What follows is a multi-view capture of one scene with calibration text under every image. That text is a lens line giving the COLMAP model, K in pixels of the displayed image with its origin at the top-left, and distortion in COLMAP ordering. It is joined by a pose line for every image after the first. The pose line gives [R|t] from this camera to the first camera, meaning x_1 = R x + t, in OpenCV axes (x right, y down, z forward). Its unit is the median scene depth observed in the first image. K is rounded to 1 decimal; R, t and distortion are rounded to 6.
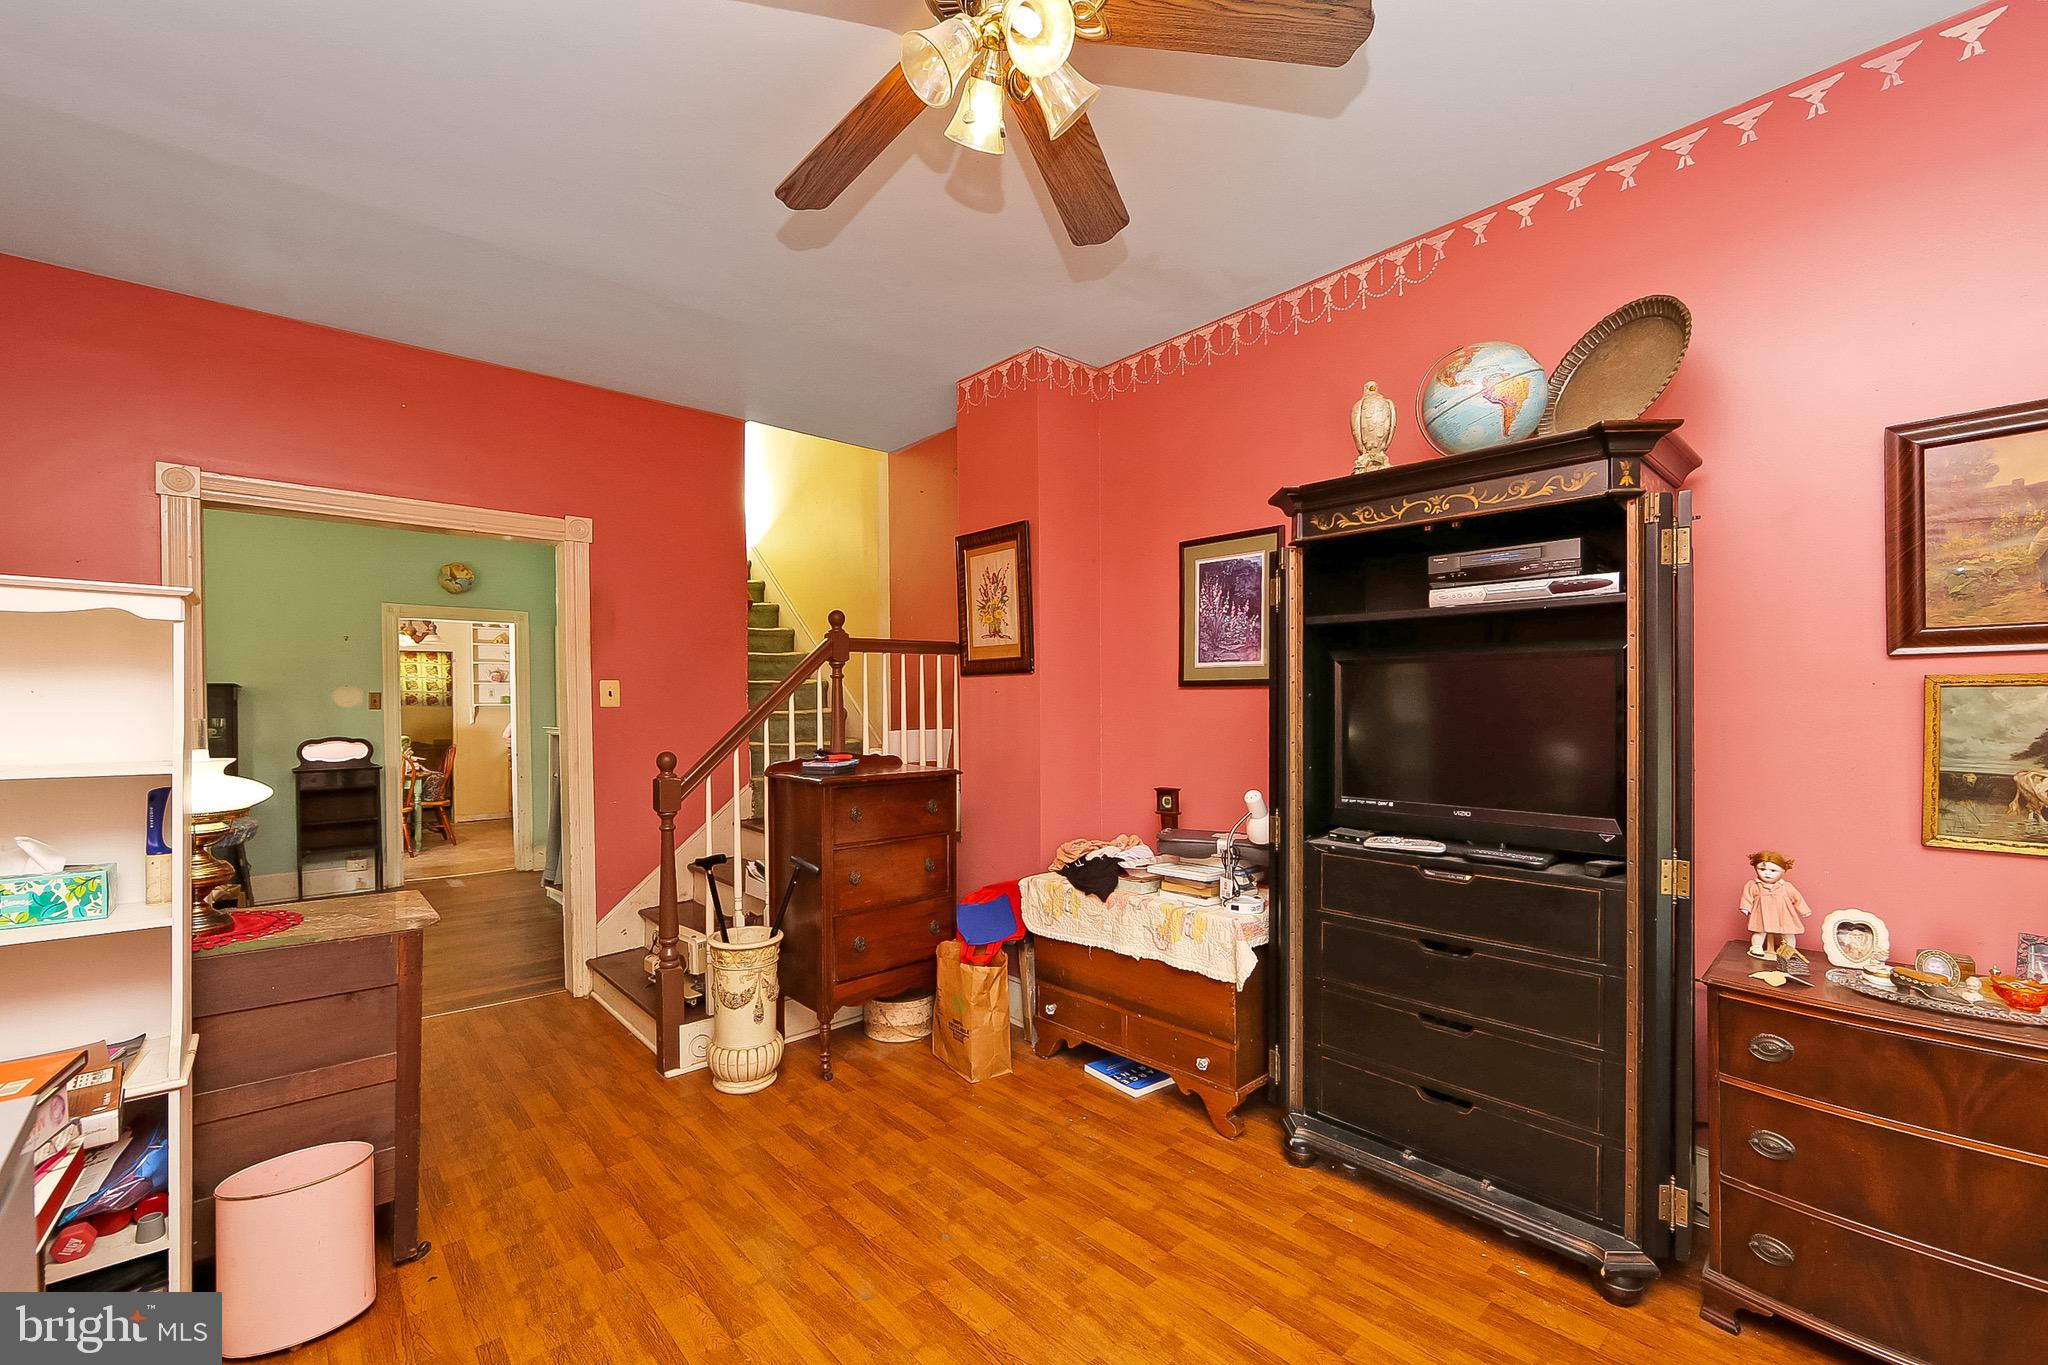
lens RADIAL K [[820.7, 0, 1005.8], [0, 820.7, 714.3], [0, 0, 1]] dist [-0.011561, 0.002507]
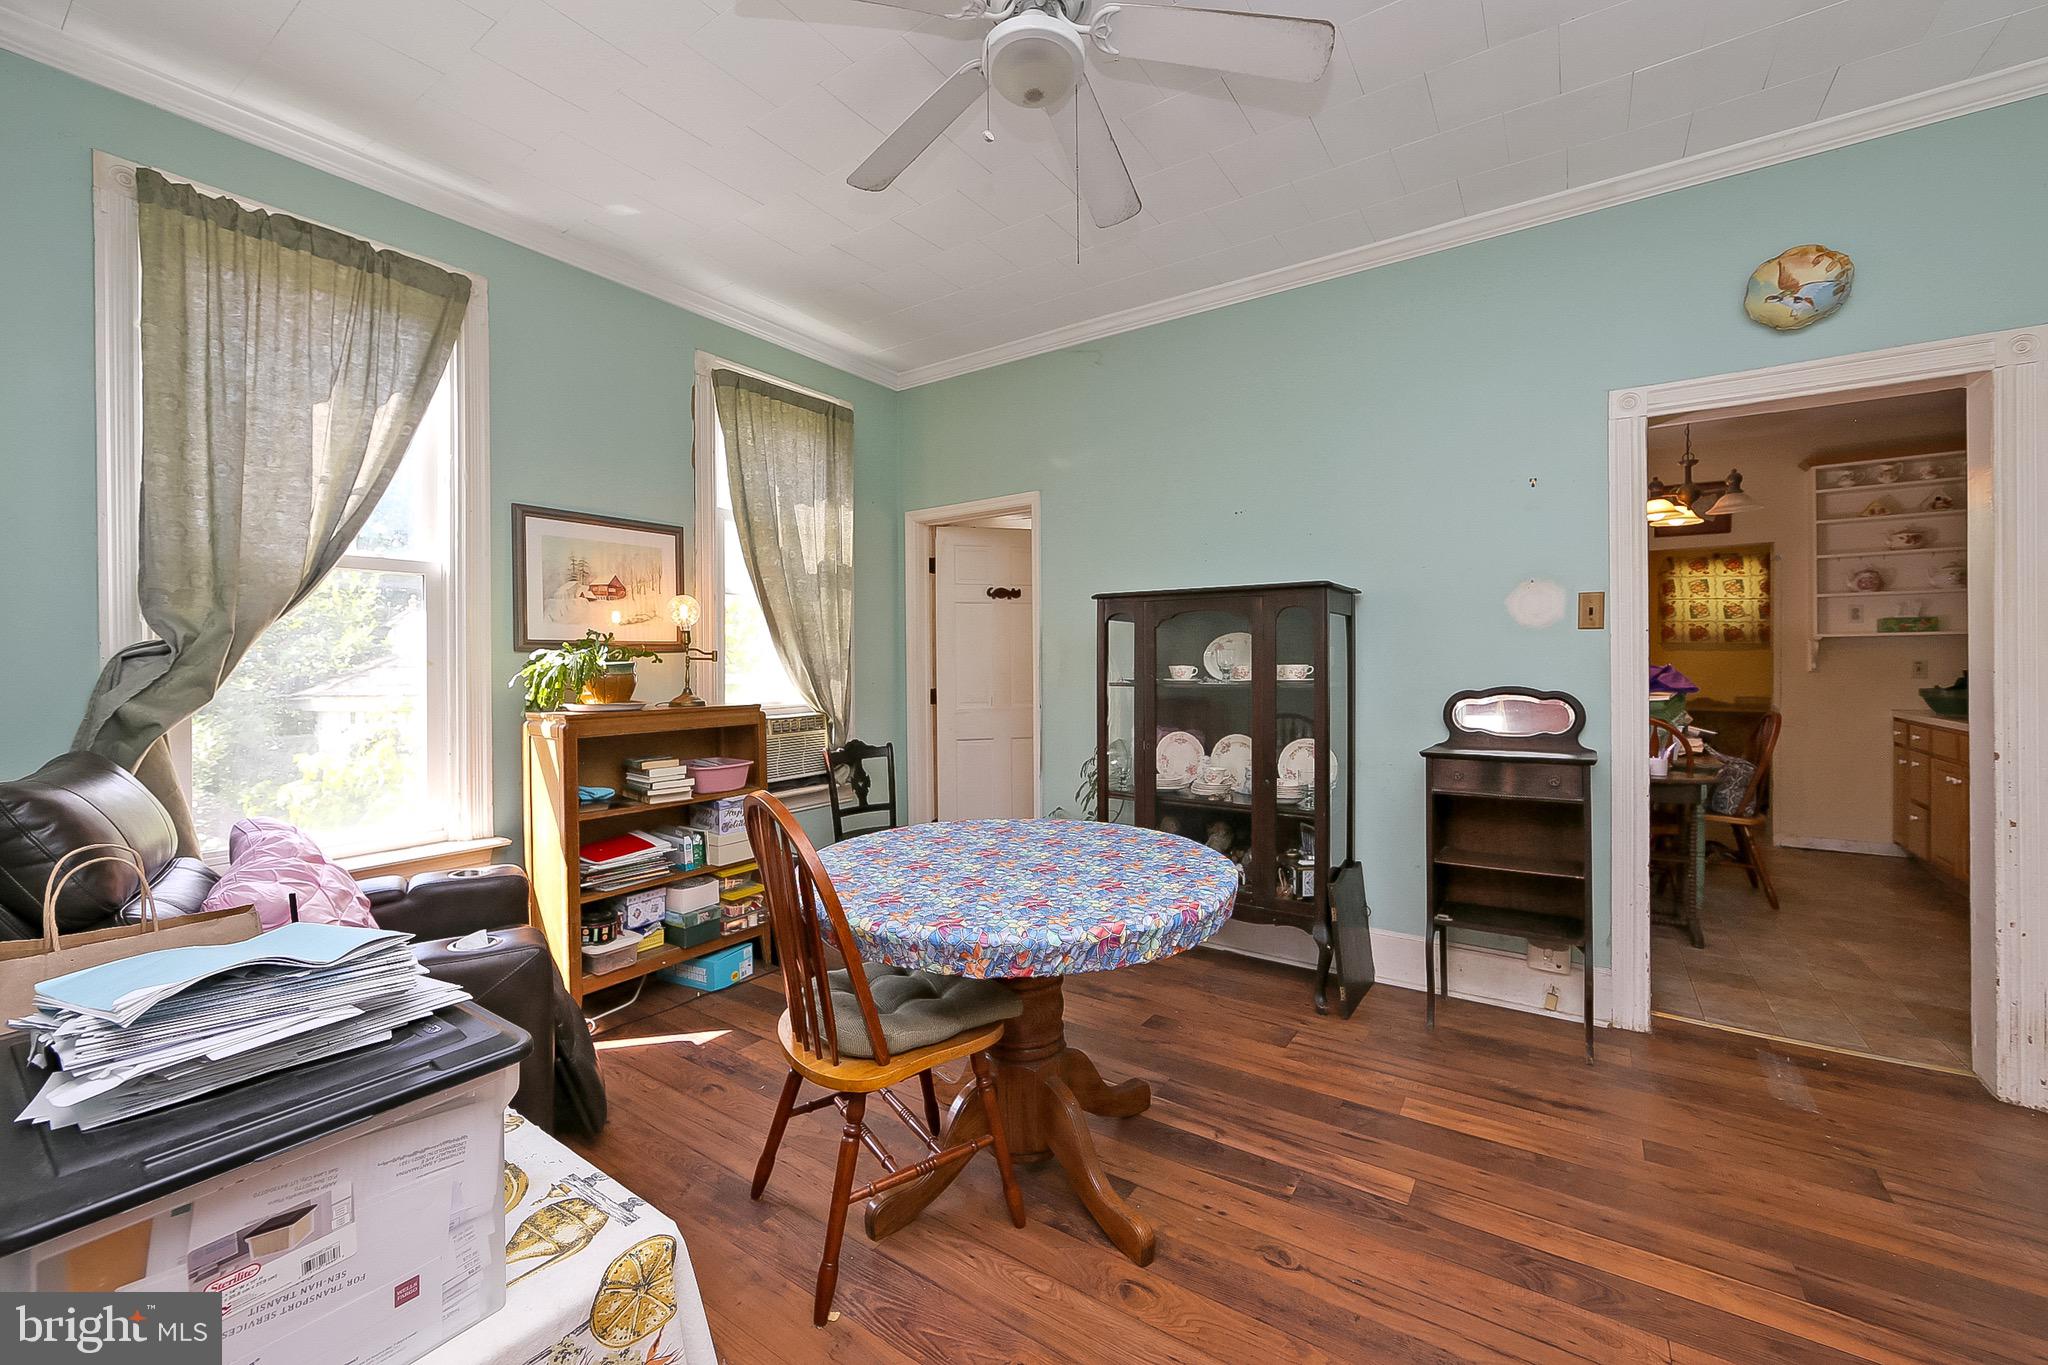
lens RADIAL K [[820.7, 0, 1023.4], [0, 820.7, 669.8], [0, 0, 1]] dist [-0.011561, 0.002507]
pose [[0.237256, 0.009679, -0.971399, -0.410364], [-0.002559, 0.999953, 0.009339, 0.013235], [0.971444, 0.000270, 0.237270, 0.590602]]
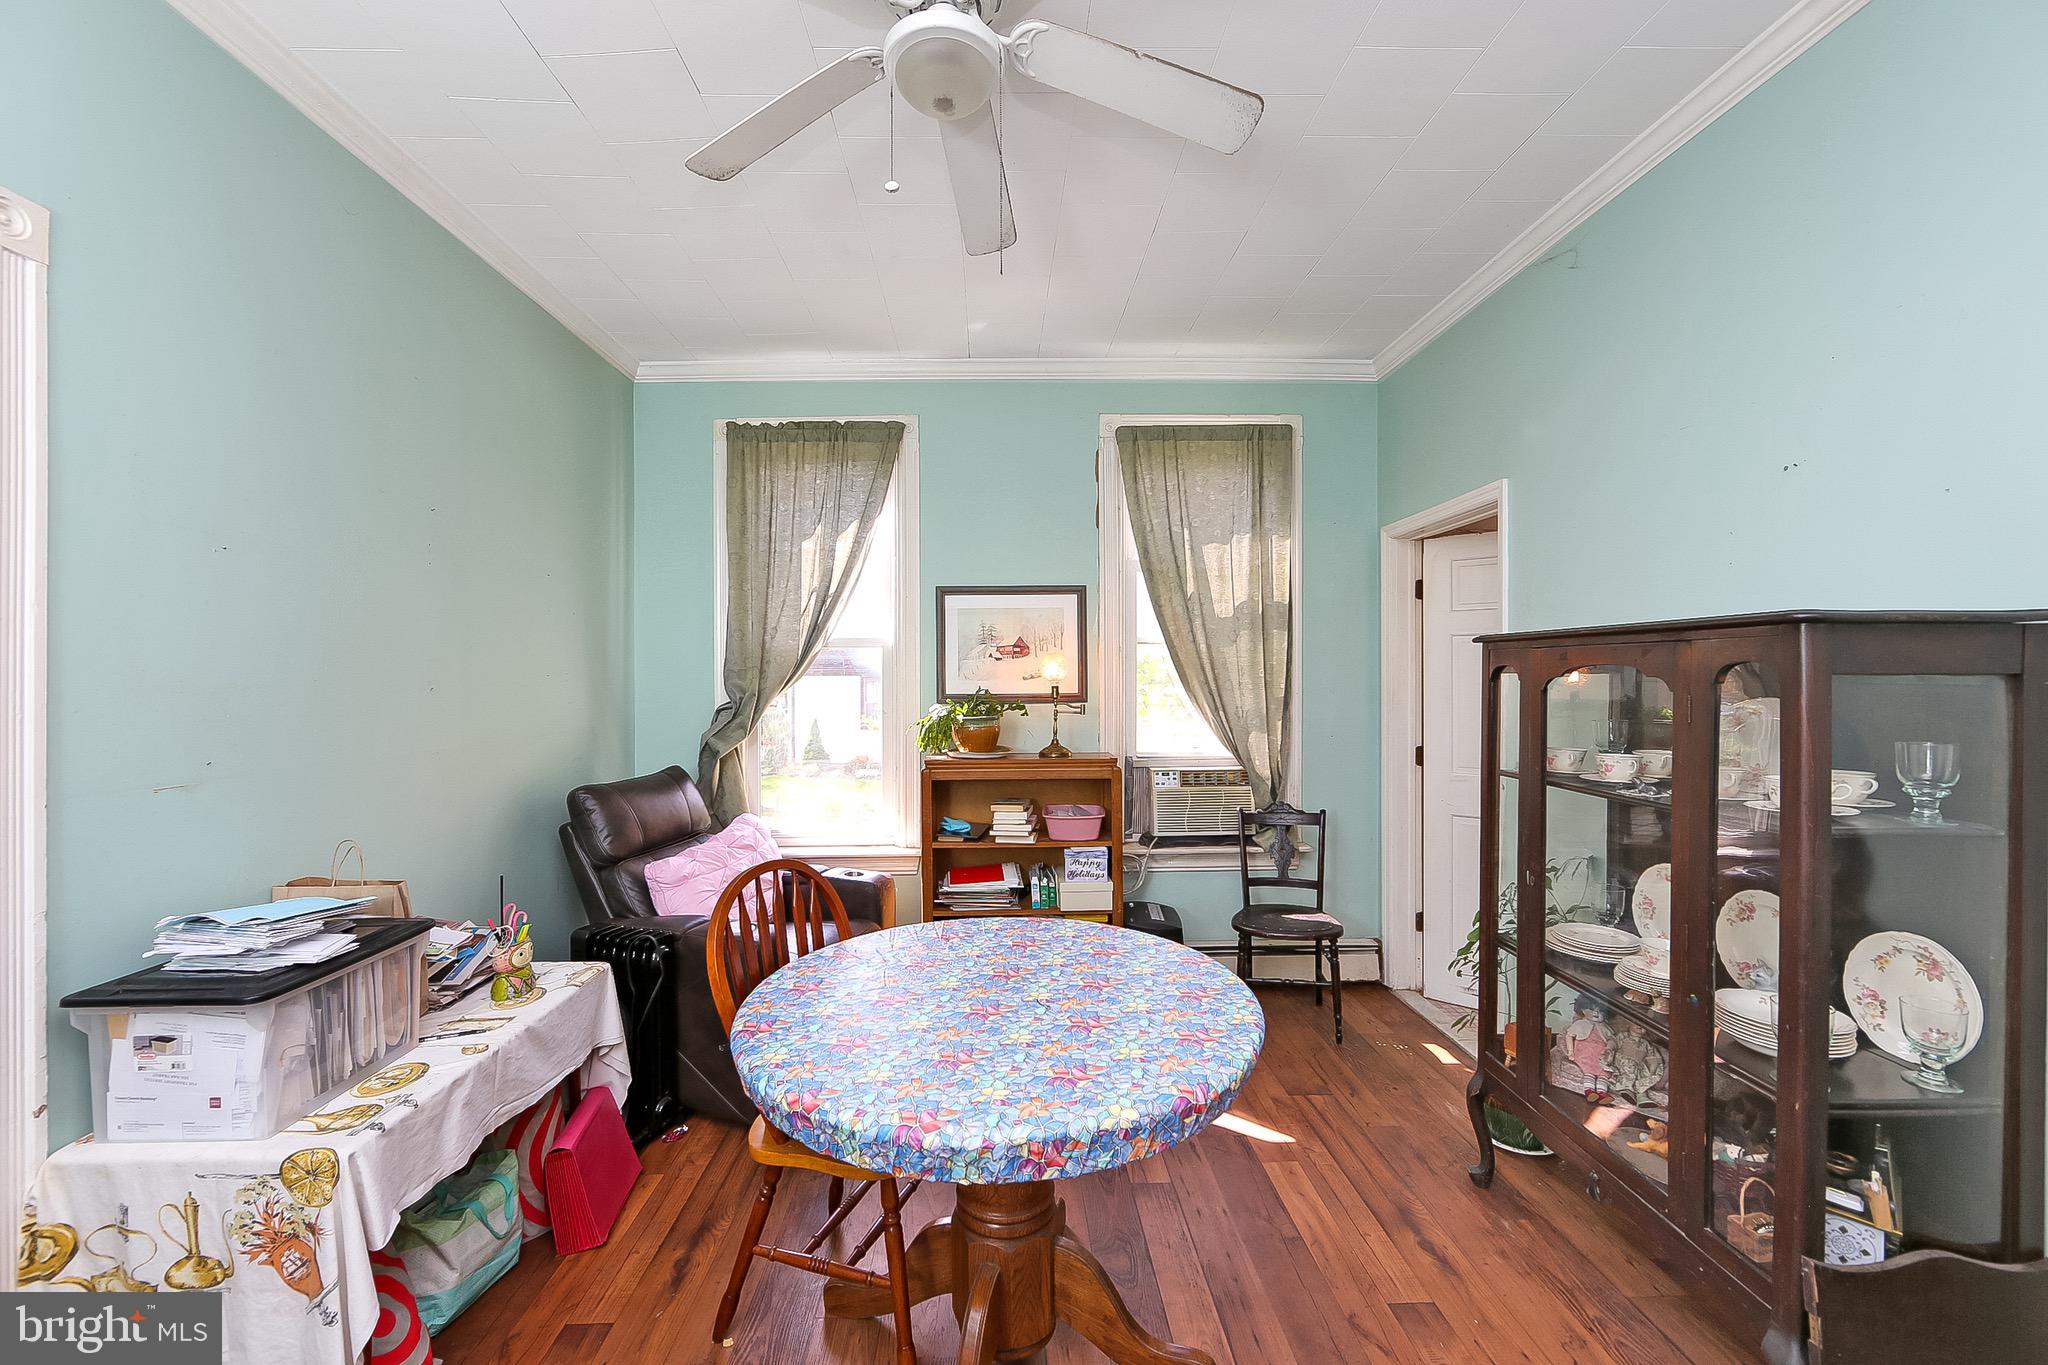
lens RADIAL K [[820.7, 0, 1004.8], [0, 820.7, 679.2], [0, 0, 1]] dist [-0.011561, 0.002507]
pose [[-0.656759, 0.009537, -0.754040, -0.502362], [0.000125, 0.999921, 0.012538, -0.012893], [0.754100, 0.008141, -0.656709, 0.808693]]
